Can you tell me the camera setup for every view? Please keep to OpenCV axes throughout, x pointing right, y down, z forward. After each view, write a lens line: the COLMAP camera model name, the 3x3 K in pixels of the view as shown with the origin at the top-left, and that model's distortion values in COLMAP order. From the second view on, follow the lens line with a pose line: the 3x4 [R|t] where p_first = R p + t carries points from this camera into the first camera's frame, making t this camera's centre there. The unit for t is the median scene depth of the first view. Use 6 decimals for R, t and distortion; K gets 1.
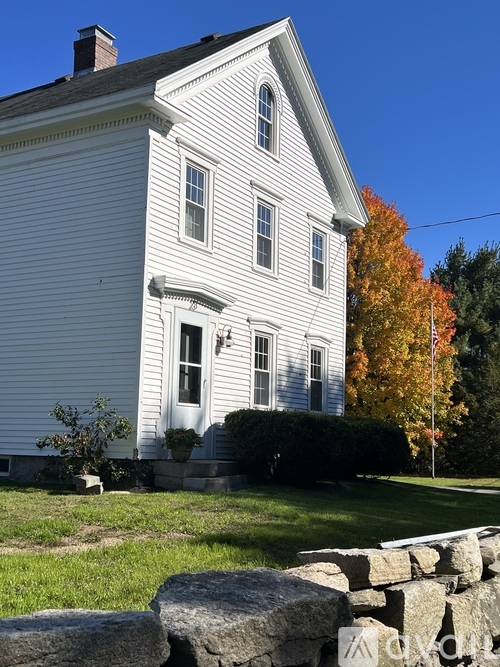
lens RADIAL K [[789.8, 0, 250.0], [0, 789.8, 333.5], [0, 0, 1]] dist [0.016605, -0.004672]
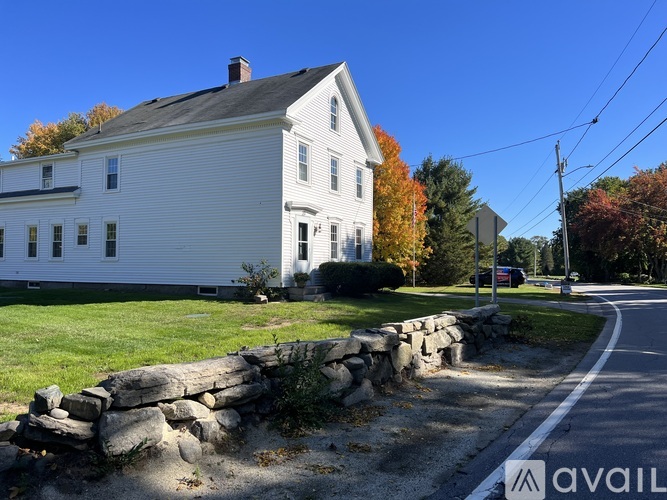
lens RADIAL K [[515.3, 0, 333.5], [0, 515.3, 250.0], [0, 0, 1]] dist [-0.000041, -0.001858]
pose [[0.996956, -0.017805, 0.075908, -0.095064], [0.008942, 0.993263, 0.115534, -0.092730], [-0.077453, -0.114503, 0.990399, -0.355004]]
